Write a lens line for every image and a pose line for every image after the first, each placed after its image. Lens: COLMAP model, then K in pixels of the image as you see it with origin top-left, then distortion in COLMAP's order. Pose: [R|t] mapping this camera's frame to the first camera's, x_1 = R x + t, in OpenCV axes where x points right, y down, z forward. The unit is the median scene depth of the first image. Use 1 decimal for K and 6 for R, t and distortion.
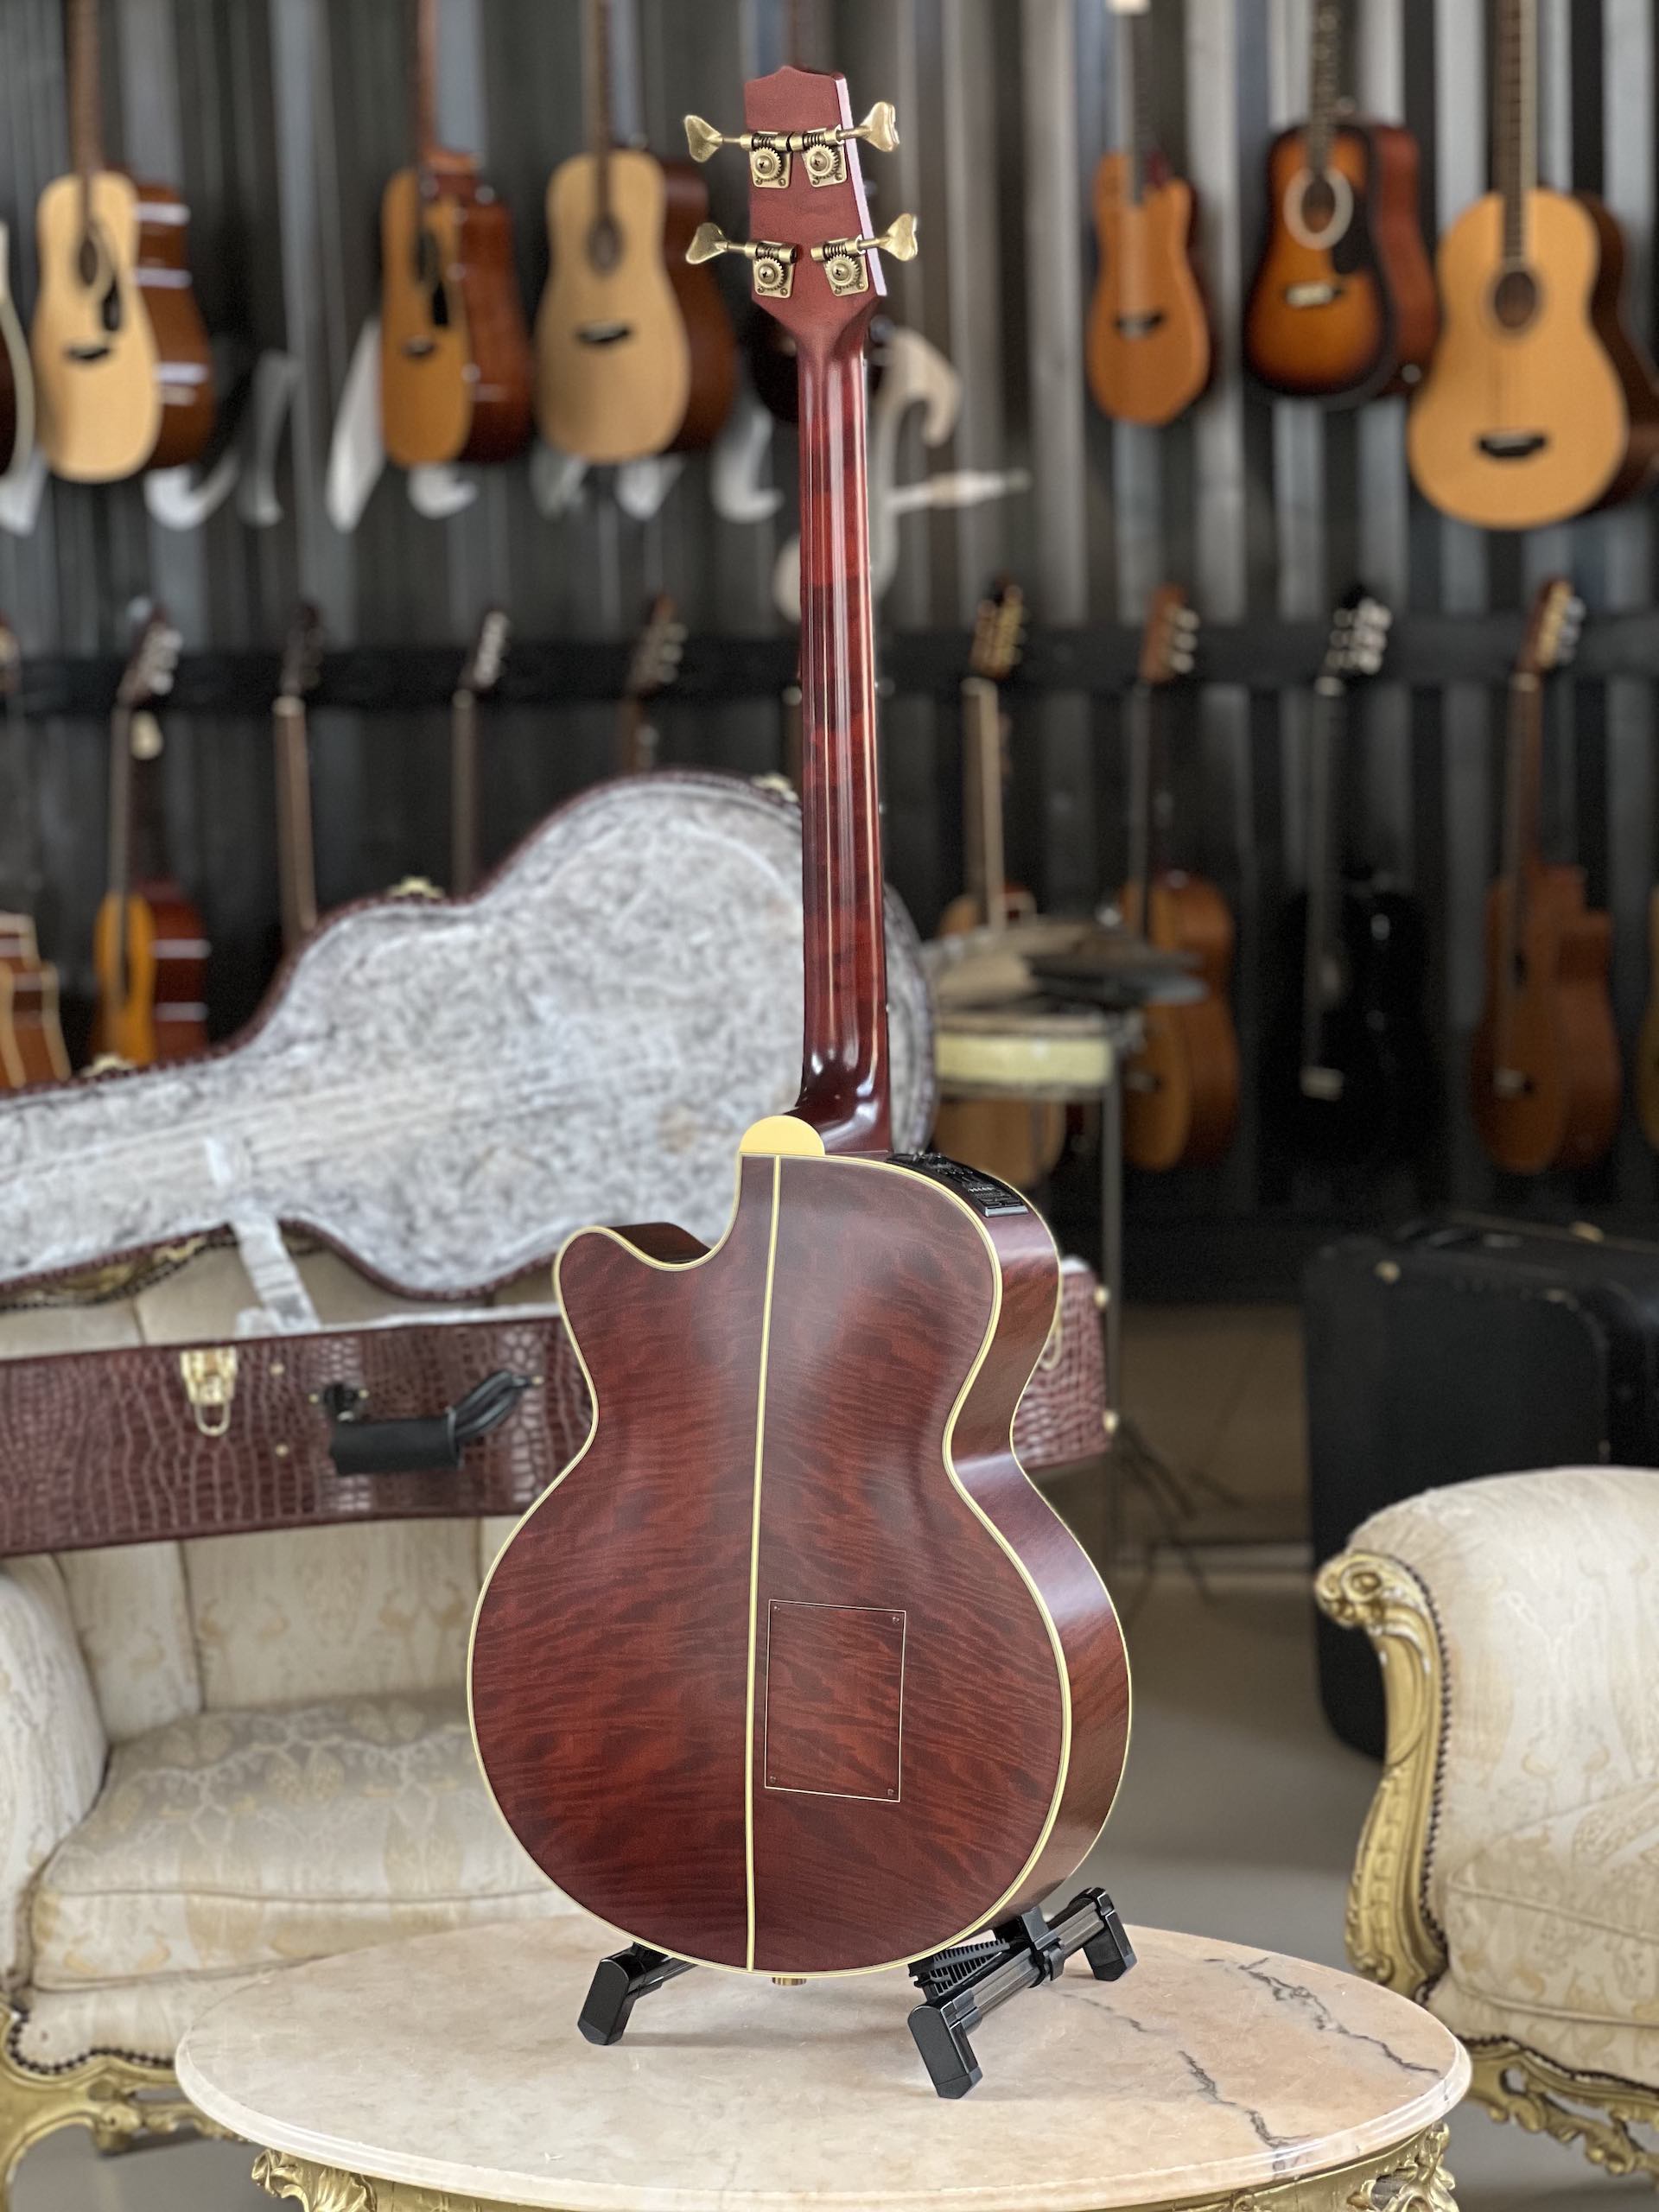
lens RADIAL K [[4930.2, 0, 829.5], [0, 4930.2, 1106.0], [0, 0, 1]] dist [0.178723, -0.203436]
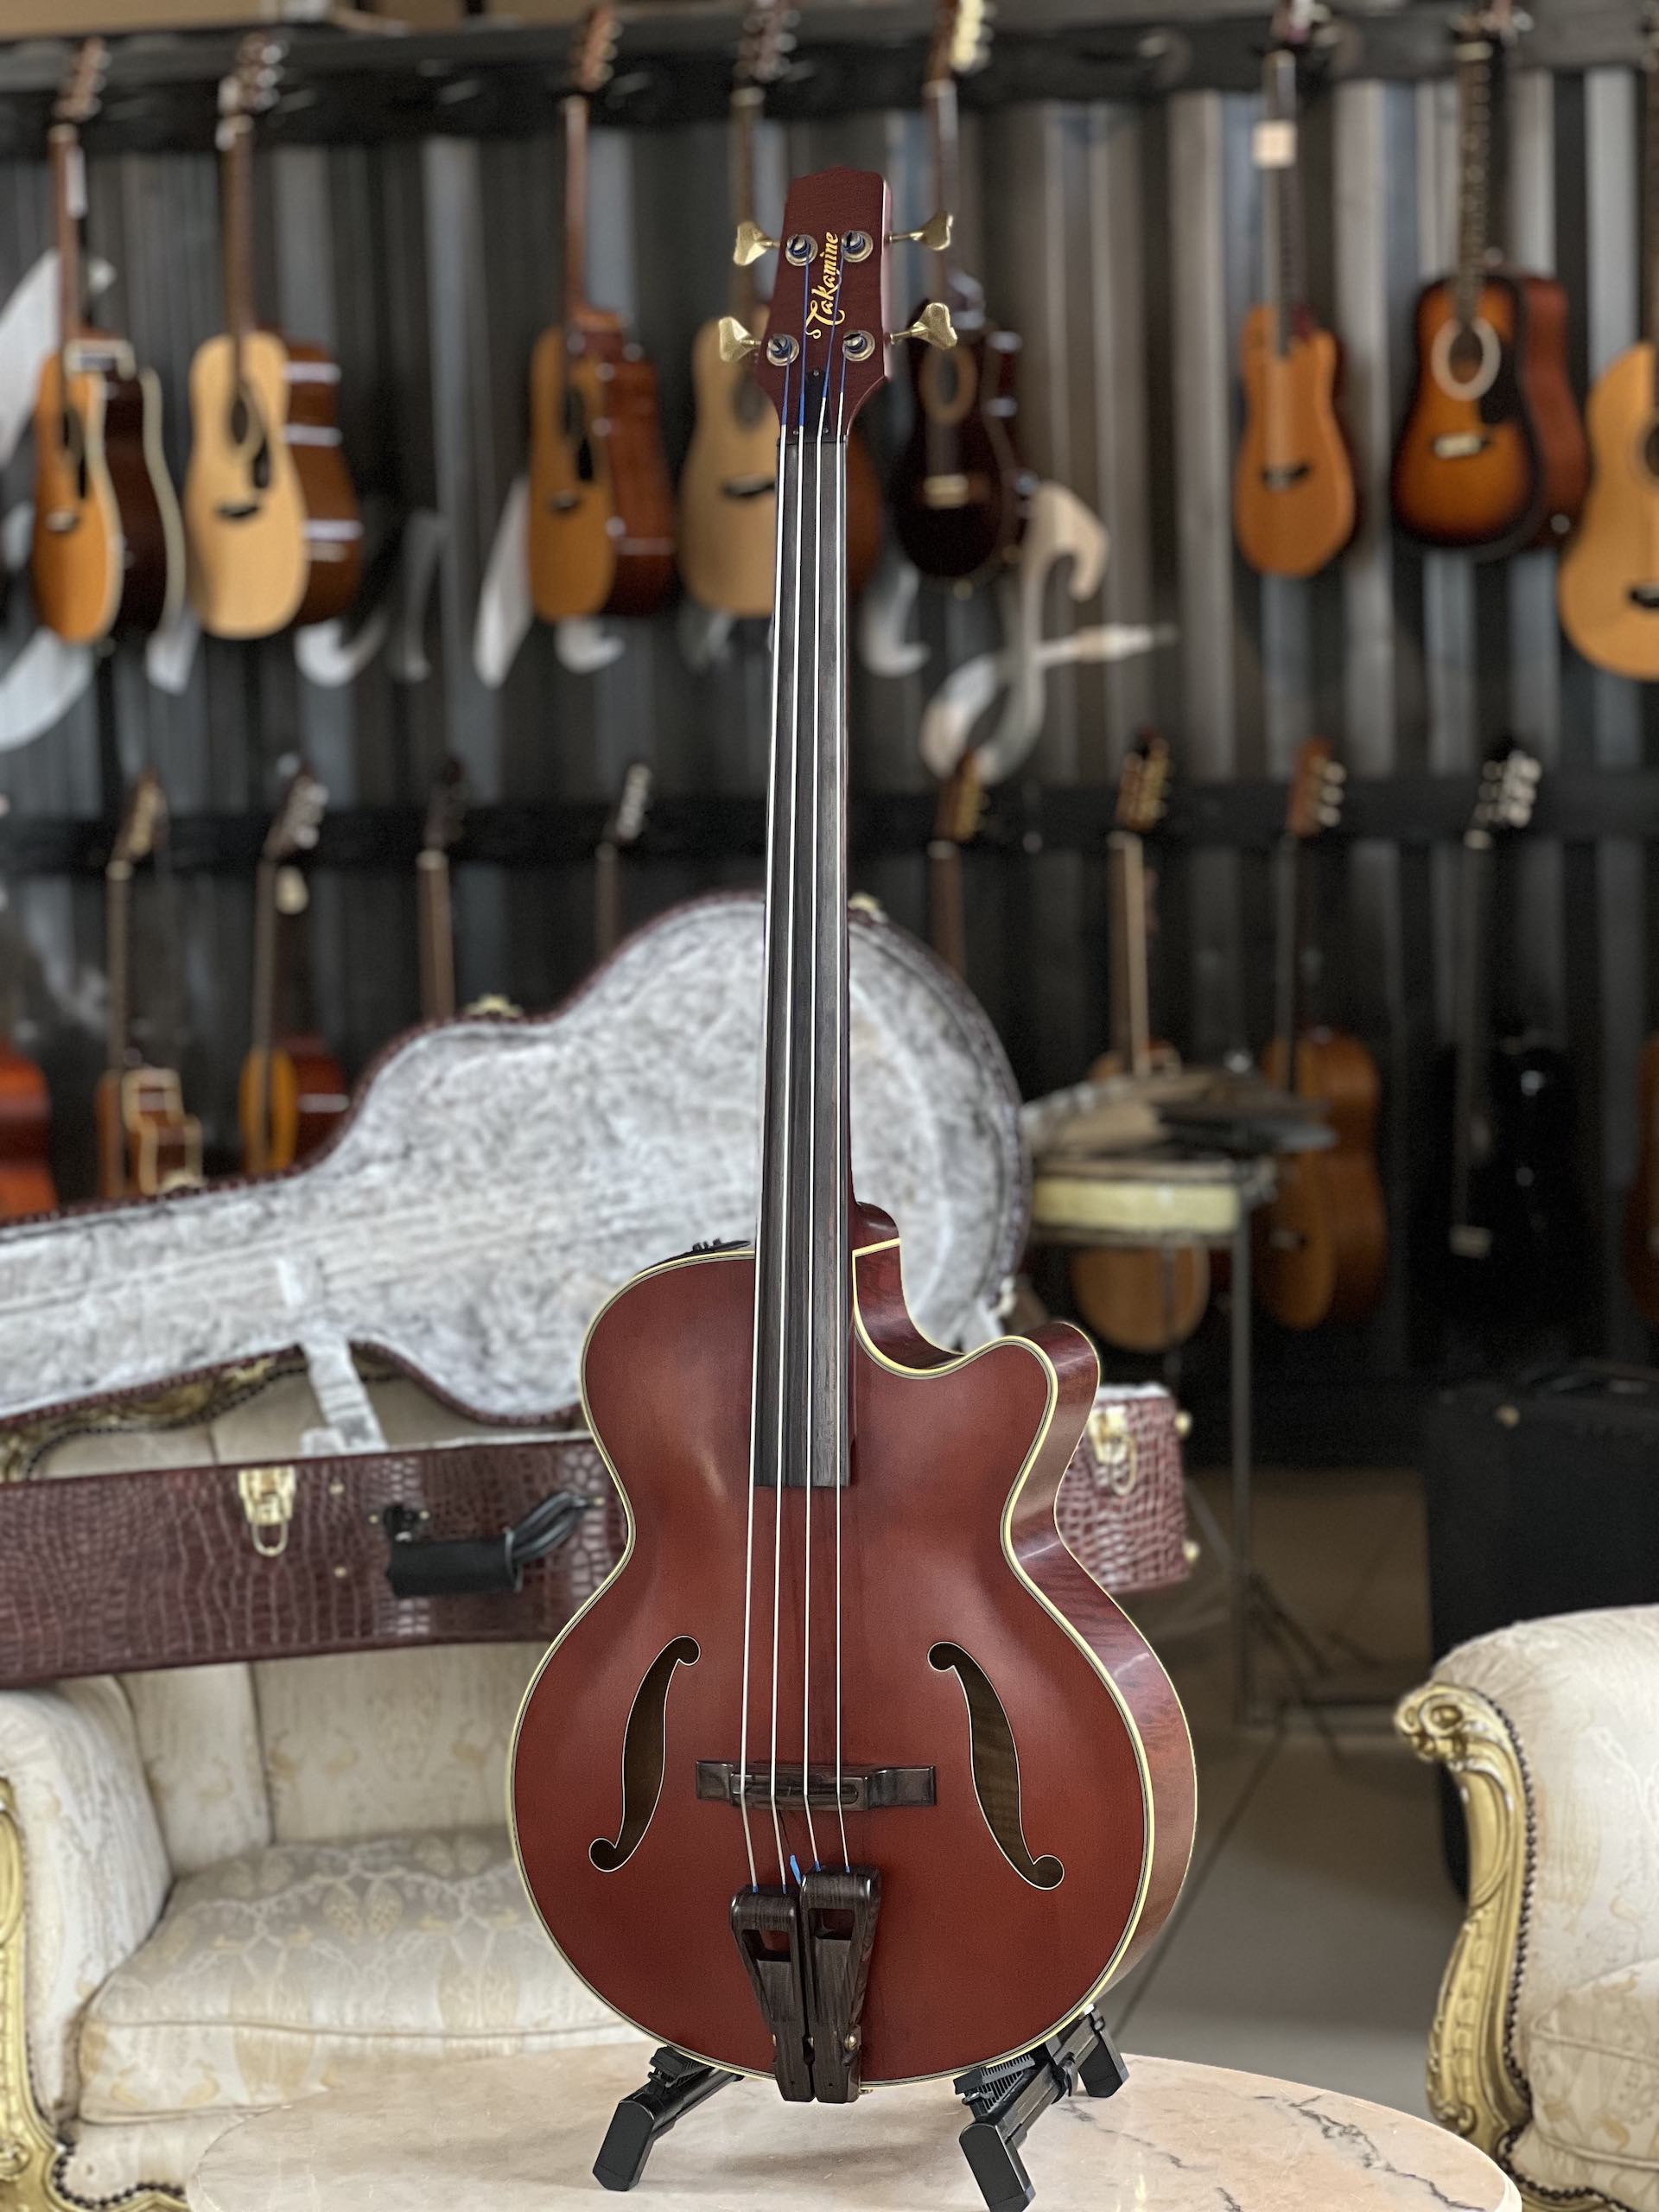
lens RADIAL K [[4930.2, 0, 829.5], [0, 4930.2, 1106.0], [0, 0, 1]] dist [0.178723, -0.203436]
pose [[0.999075, 0.004166, -0.042800, 0.025626], [-0.005852, 0.999209, -0.039344, 0.014142], [0.042602, 0.039558, 0.998309, 0.019612]]
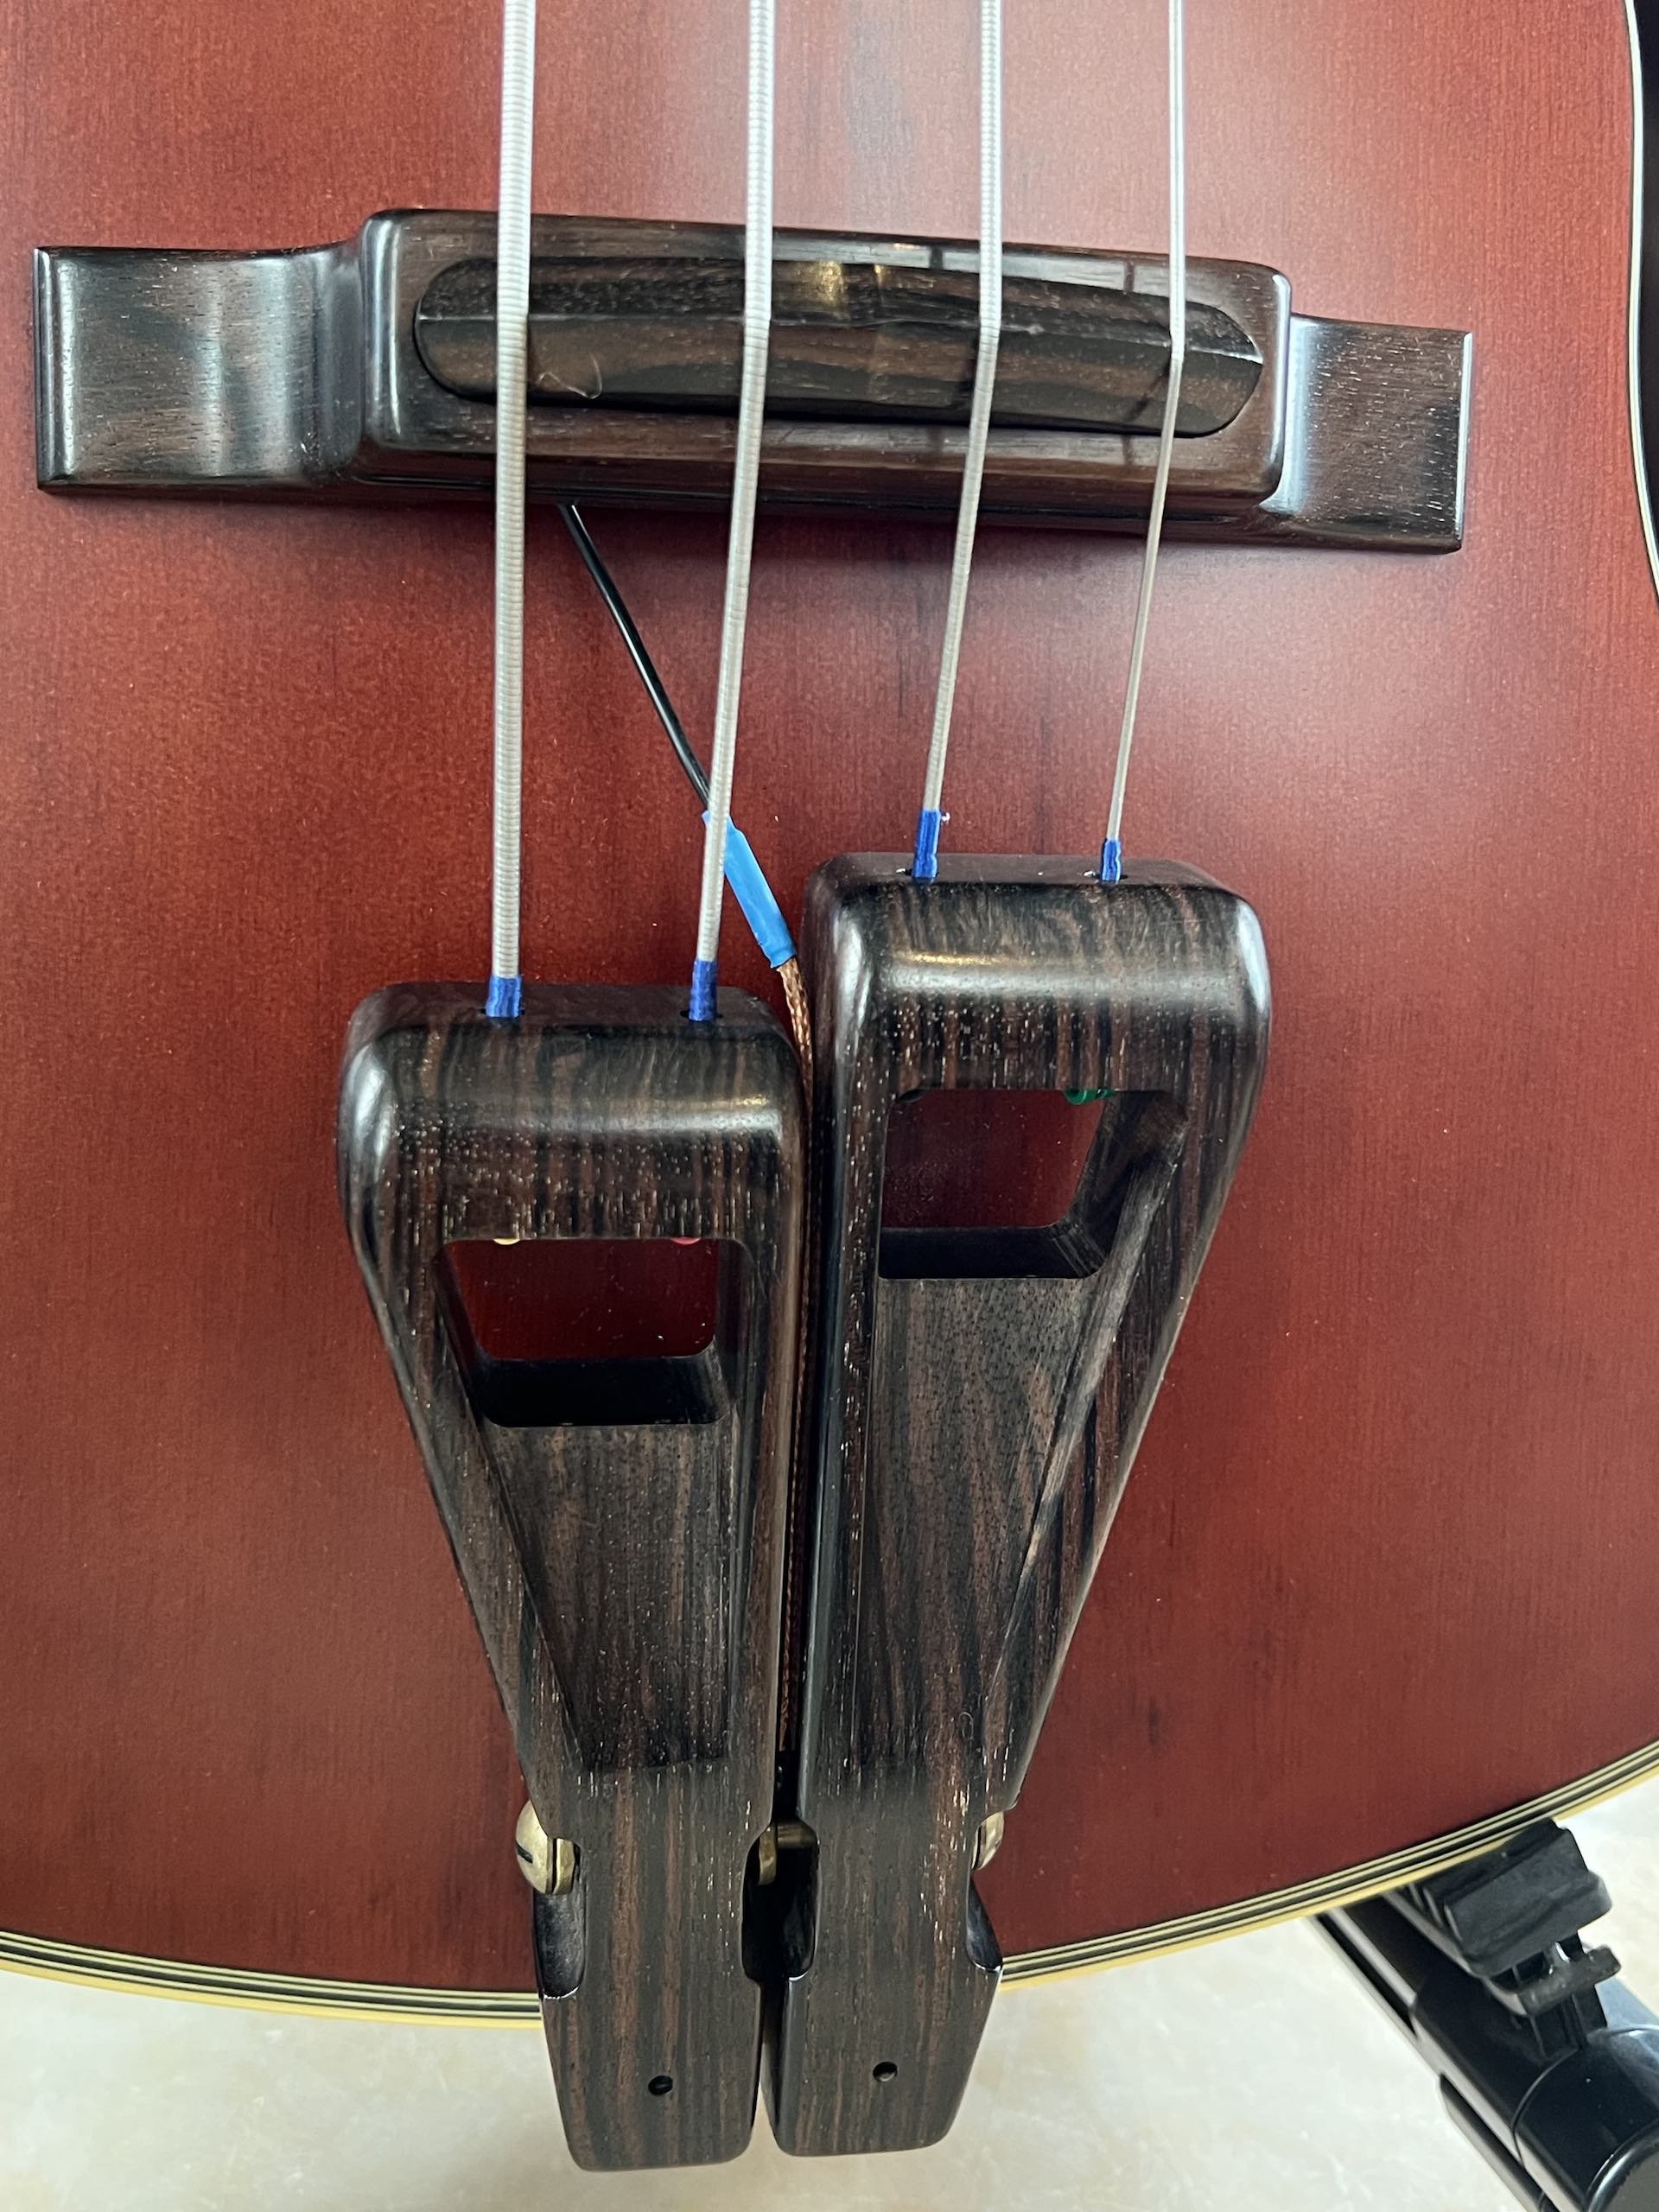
lens RADIAL K [[2336.3, 0, 829.5], [0, 2336.3, 1106.0], [0, 0, 1]] dist [0.136459, -0.420450]
pose [[0.898449, -0.004346, 0.439056, -0.030575], [-0.008537, 0.999589, 0.027364, 0.097424], [-0.438995, -0.028333, 0.898043, 0.664694]]
